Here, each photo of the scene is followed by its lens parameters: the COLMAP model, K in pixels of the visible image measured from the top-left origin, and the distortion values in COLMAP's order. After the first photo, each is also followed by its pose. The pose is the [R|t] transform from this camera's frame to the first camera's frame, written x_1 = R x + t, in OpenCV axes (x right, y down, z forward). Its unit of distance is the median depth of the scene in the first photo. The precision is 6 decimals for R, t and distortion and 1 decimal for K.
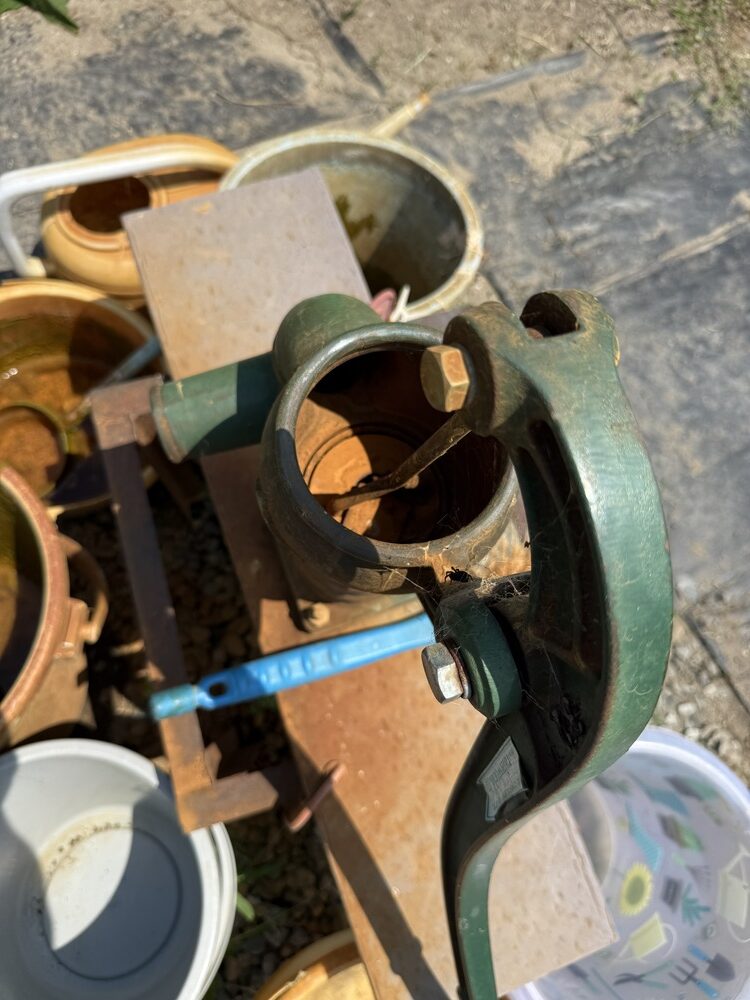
lens RADIAL K [[730.9, 0, 374.8], [0, 730.9, 476.6], [0, 0, 1]] dist [-0.003810, -0.014020]
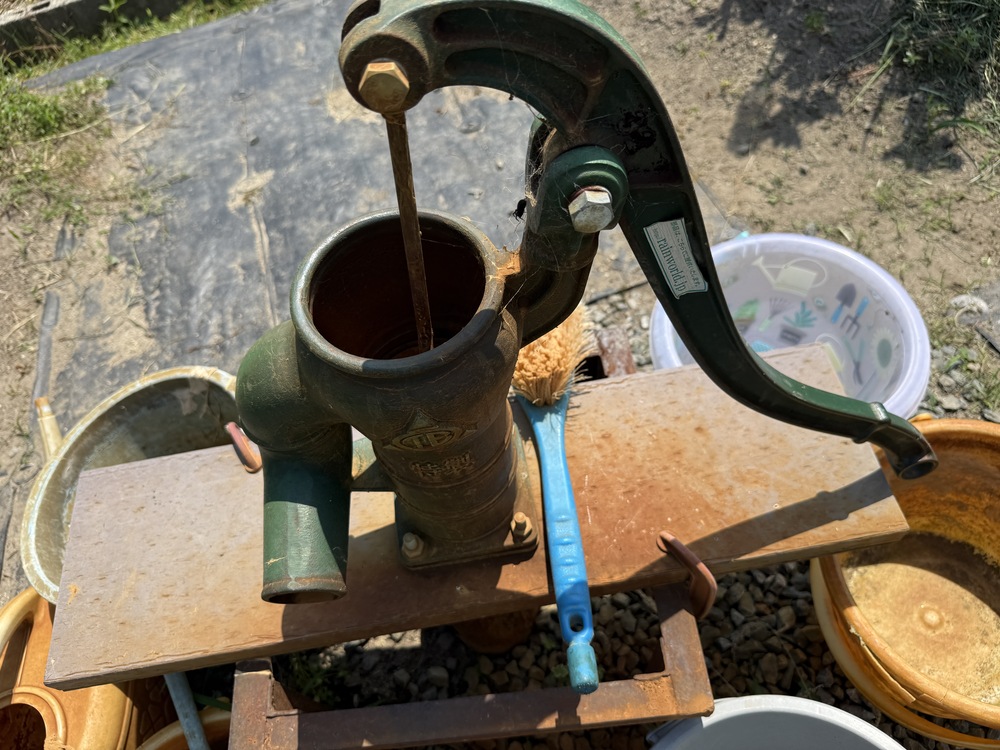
lens RADIAL K [[730.9, 0, 482.2], [0, 730.9, 403.7], [0, 0, 1]] dist [-0.003810, -0.014020]
pose [[0.192301, -0.893108, 0.406667, -0.175723], [0.971219, 0.232558, 0.051474, 0.020264], [-0.140546, 0.385064, 0.912125, -0.005568]]
